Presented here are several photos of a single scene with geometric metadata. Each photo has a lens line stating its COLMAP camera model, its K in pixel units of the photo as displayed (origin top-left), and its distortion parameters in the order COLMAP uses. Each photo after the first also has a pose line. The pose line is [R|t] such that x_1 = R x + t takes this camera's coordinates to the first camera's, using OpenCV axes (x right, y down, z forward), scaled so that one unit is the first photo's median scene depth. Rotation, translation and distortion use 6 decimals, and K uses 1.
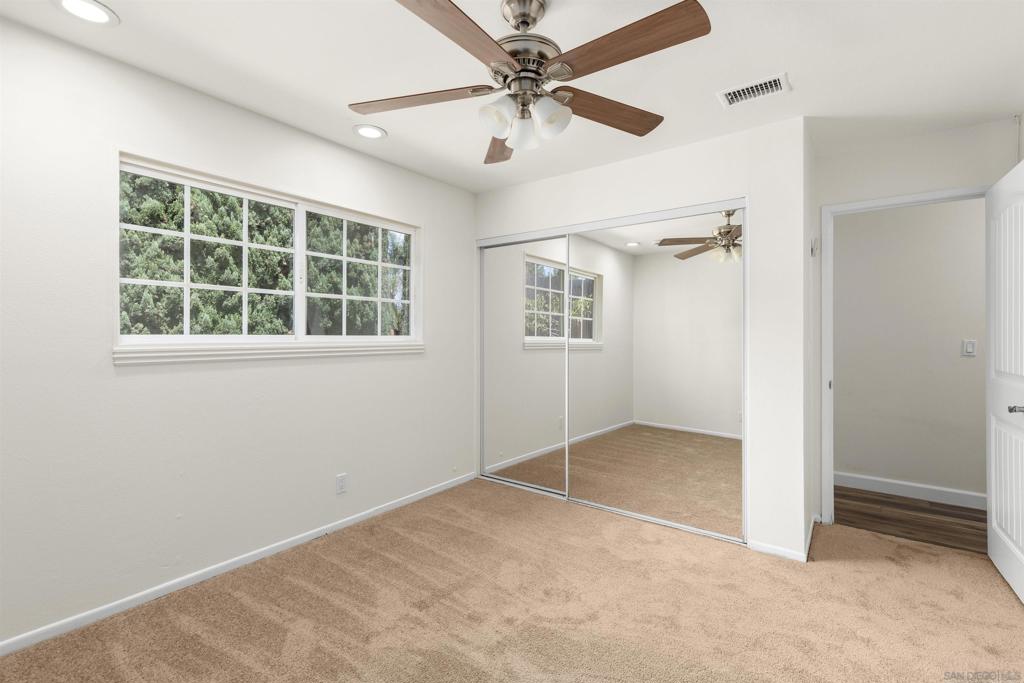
lens RADIAL K [[459.7, 0, 517.1], [0, 459.7, 335.2], [0, 0, 1]] dist [0.008489, -0.000407]
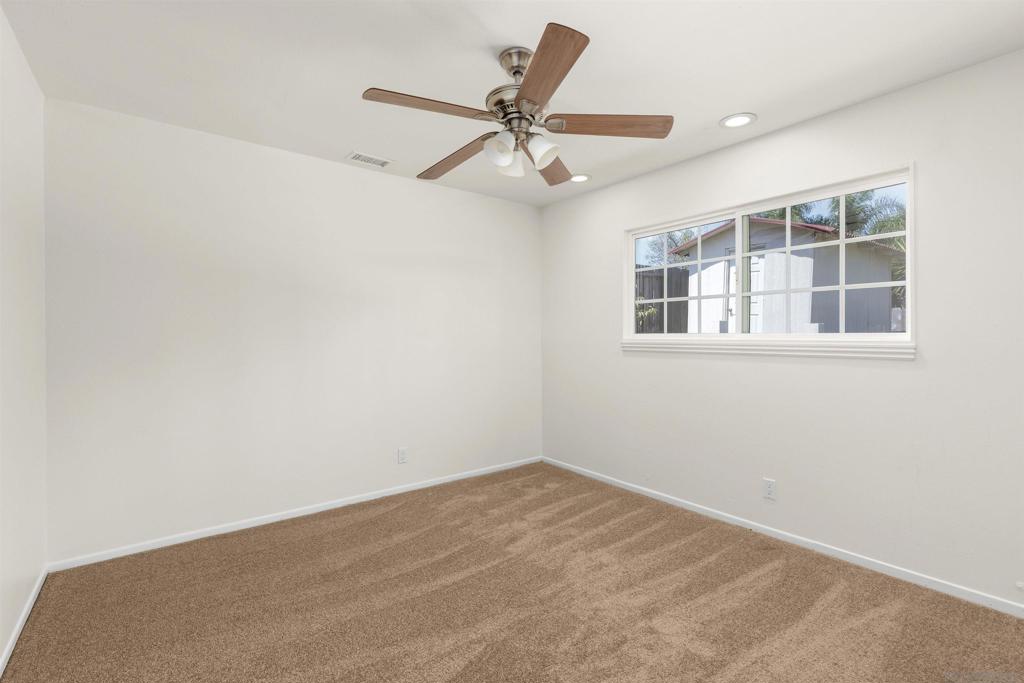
lens RADIAL K [[459.7, 0, 517.6], [0, 459.7, 337.4], [0, 0, 1]] dist [0.008489, -0.000407]
pose [[-0.263166, 0.001652, -0.964749, 0.772801], [0.000759, 0.999999, 0.001505, 0.008449], [0.964750, -0.000336, -0.263167, 0.861272]]
